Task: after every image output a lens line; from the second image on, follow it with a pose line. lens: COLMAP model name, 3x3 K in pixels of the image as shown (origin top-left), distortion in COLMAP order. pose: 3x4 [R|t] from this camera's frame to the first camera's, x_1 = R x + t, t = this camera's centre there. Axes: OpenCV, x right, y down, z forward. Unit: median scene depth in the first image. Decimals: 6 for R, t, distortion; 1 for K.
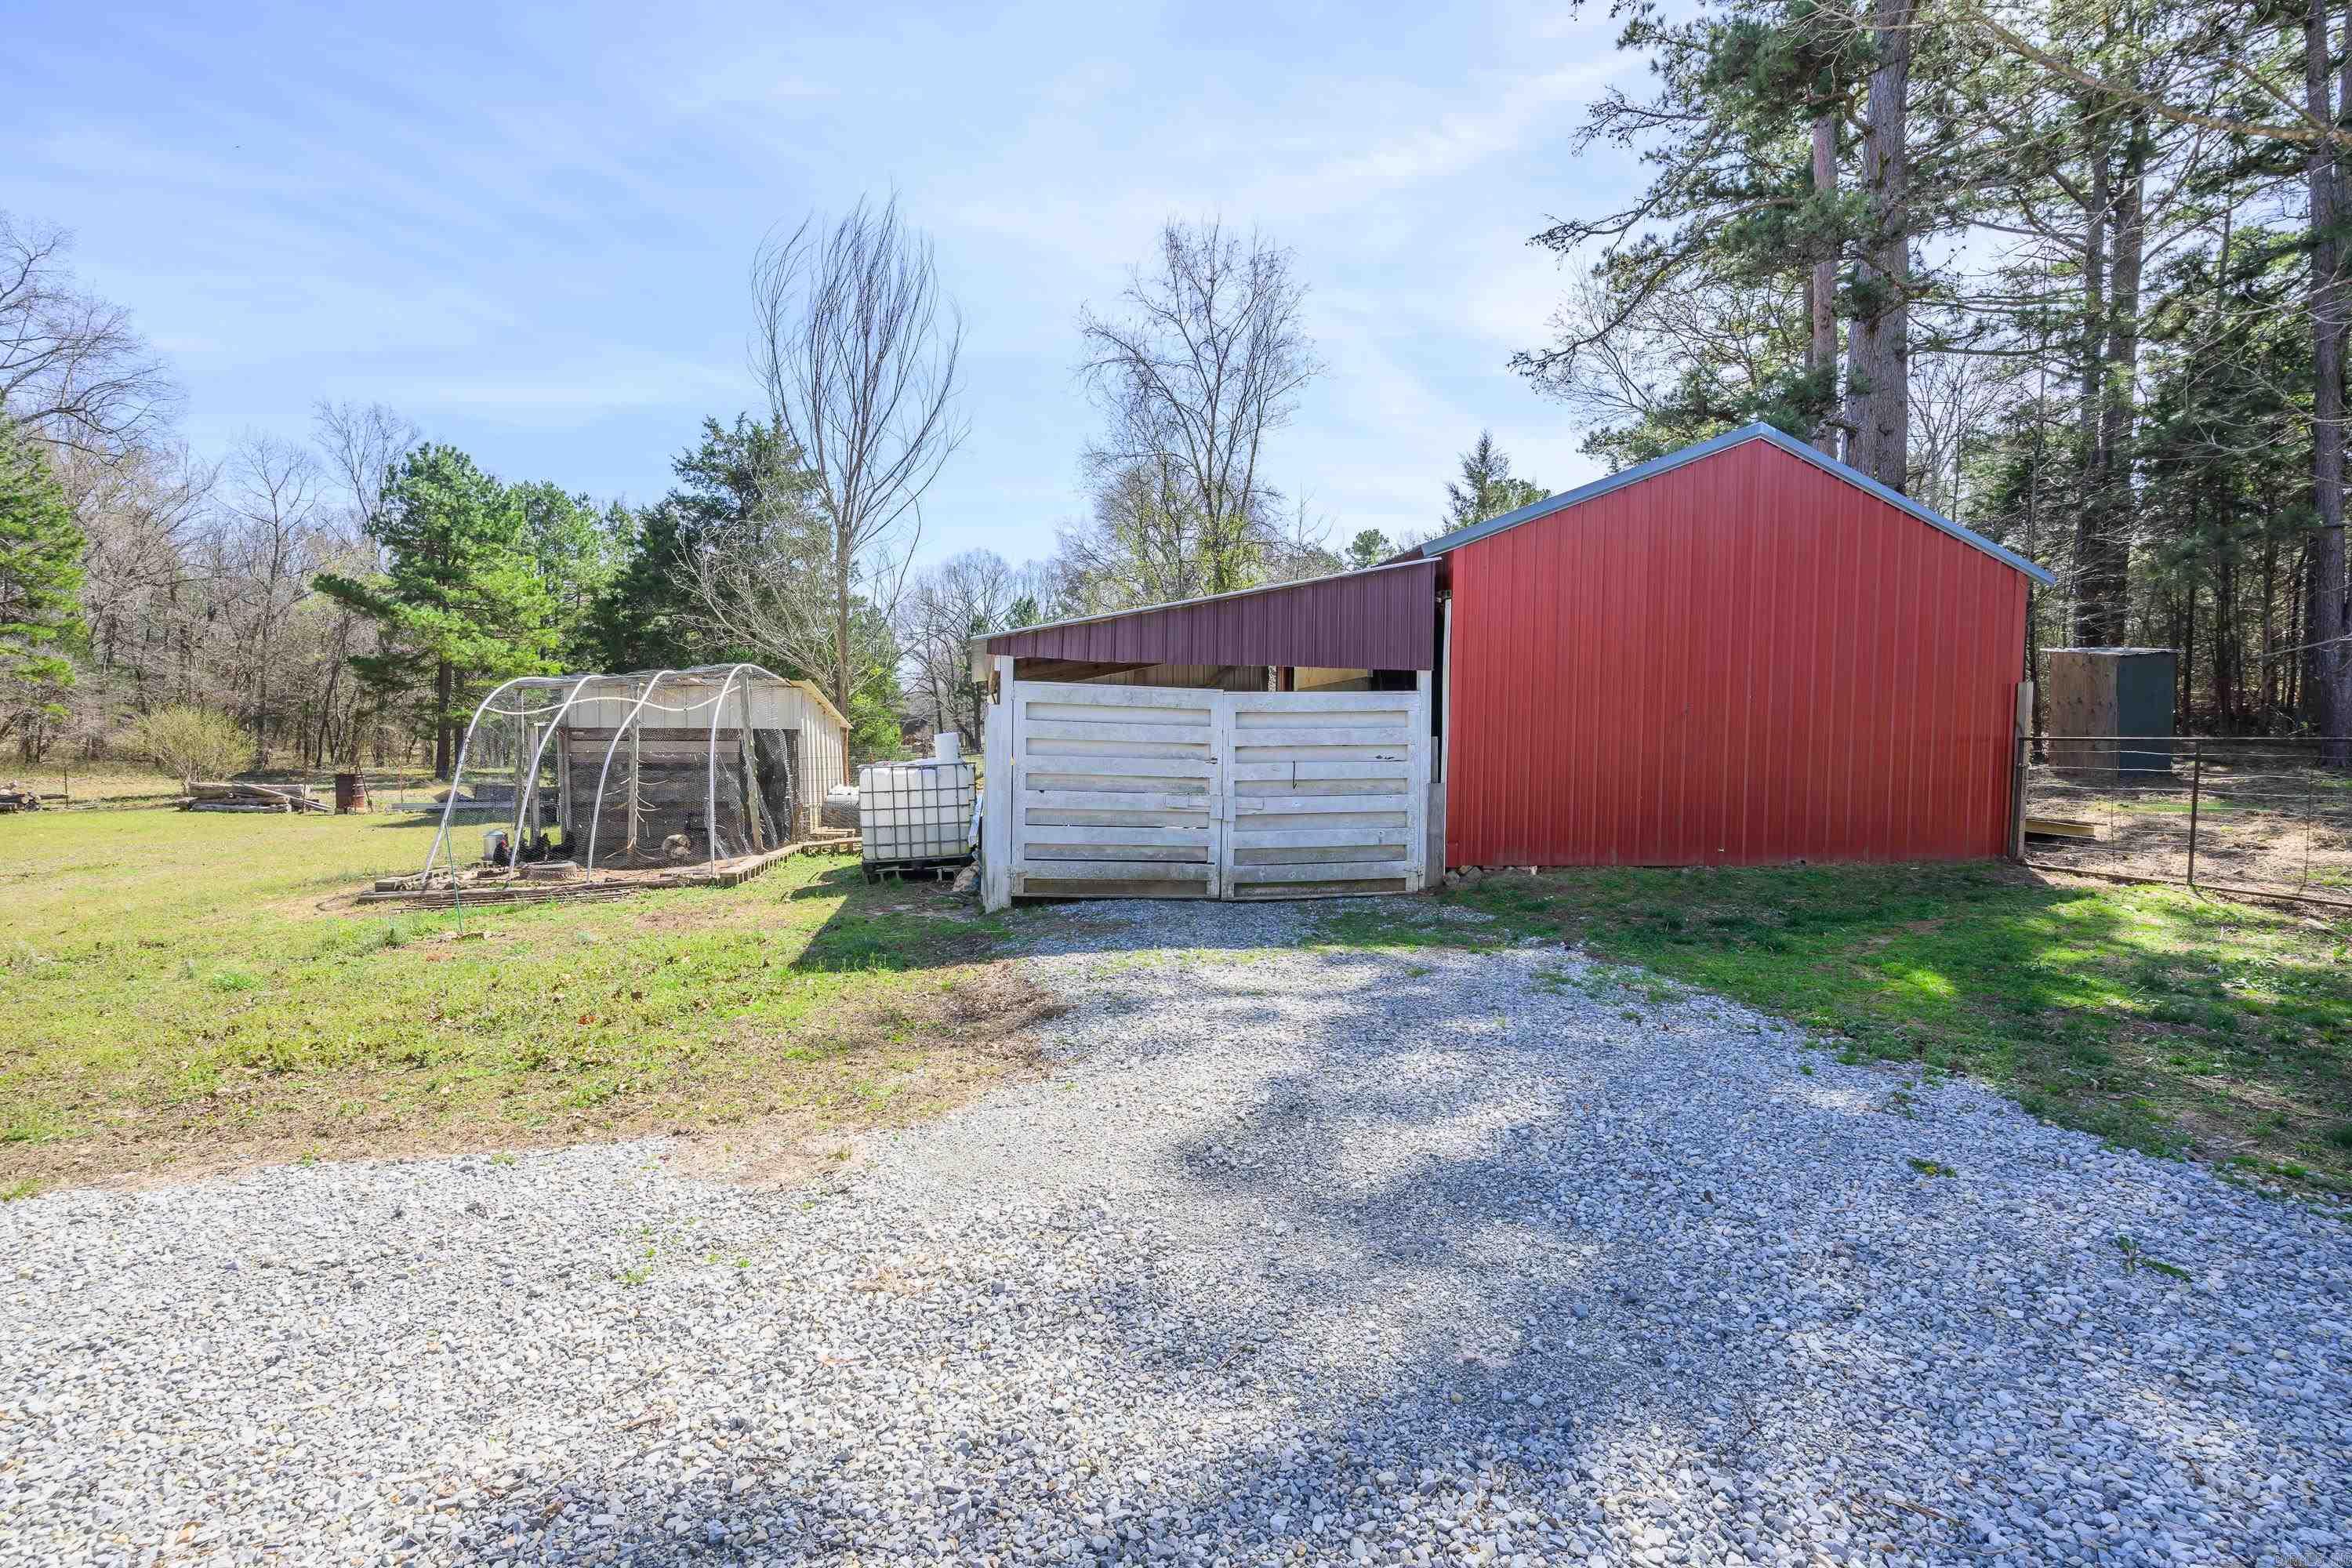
lens RADIAL K [[1105.3, 0, 1161.9], [0, 1105.3, 790.7], [0, 0, 1]] dist [0.002503, -0.000366]
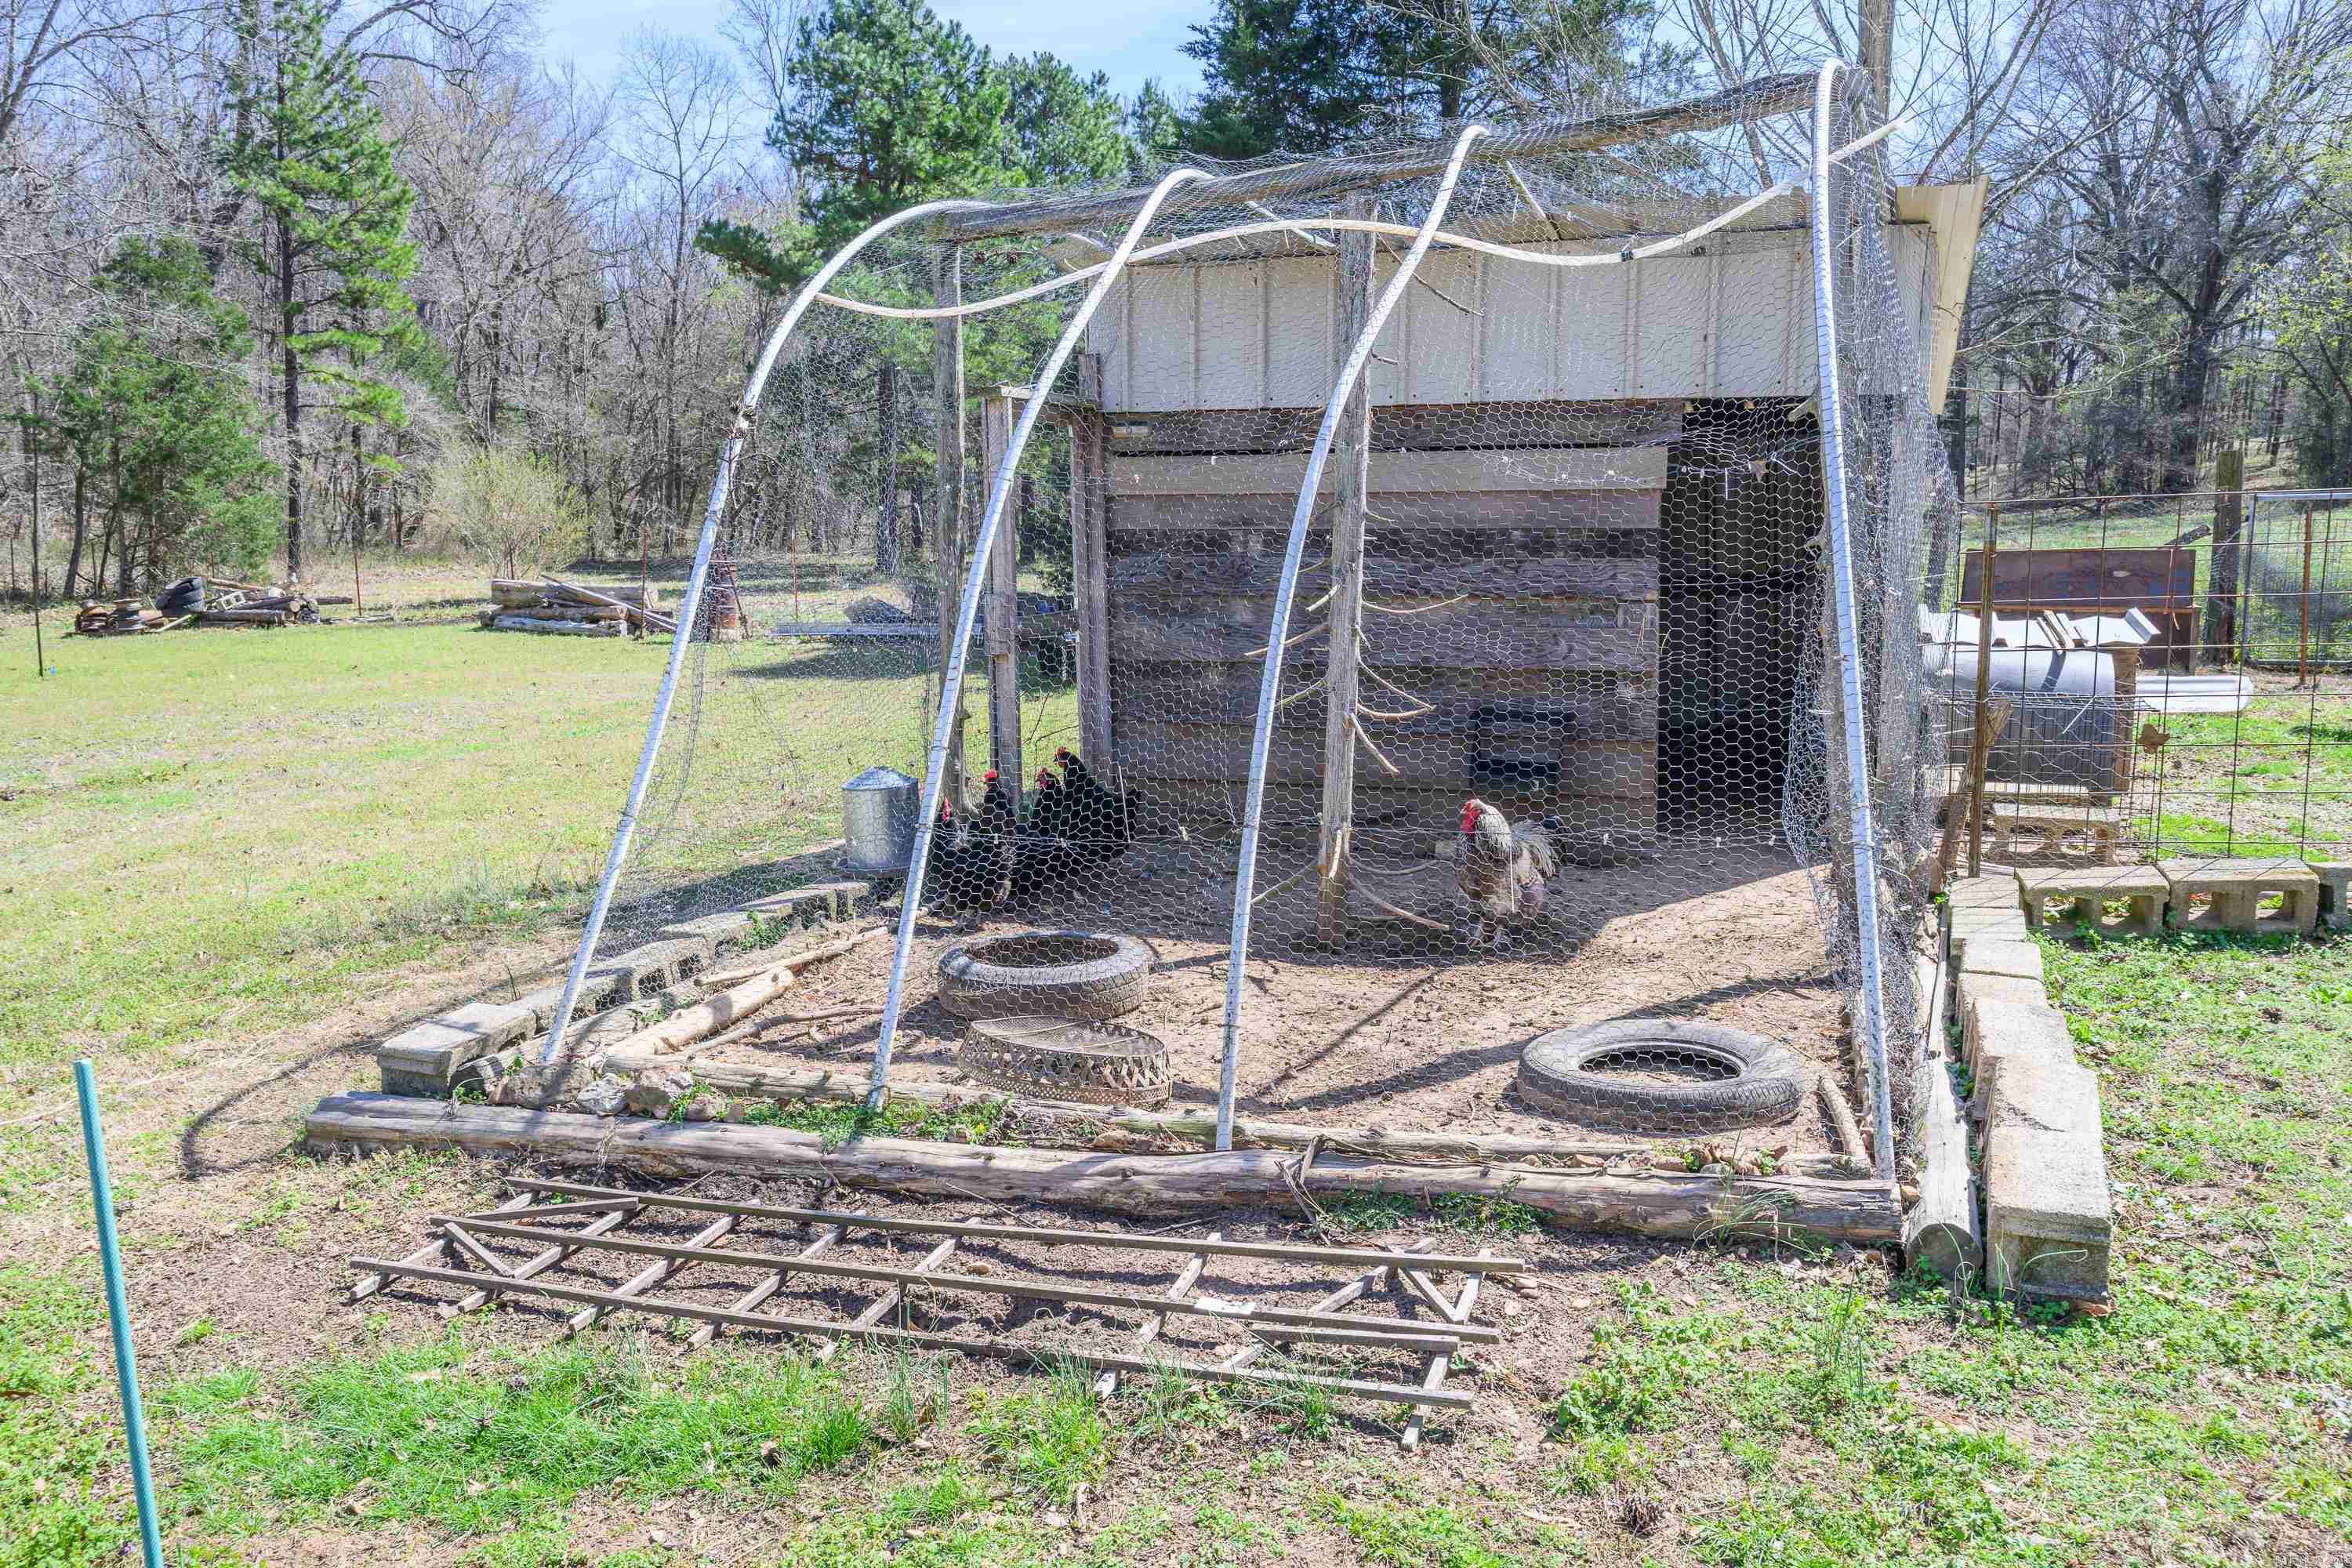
lens RADIAL K [[1877.7, 0, 1176.0], [0, 1877.7, 784.0], [0, 0, 1]] dist [0.003308, -0.000994]
pose [[0.905918, 0.051131, -0.420355, -0.100678], [-0.008101, 0.994594, 0.103522, -0.003523], [0.423376, -0.090377, 0.901435, 0.182172]]
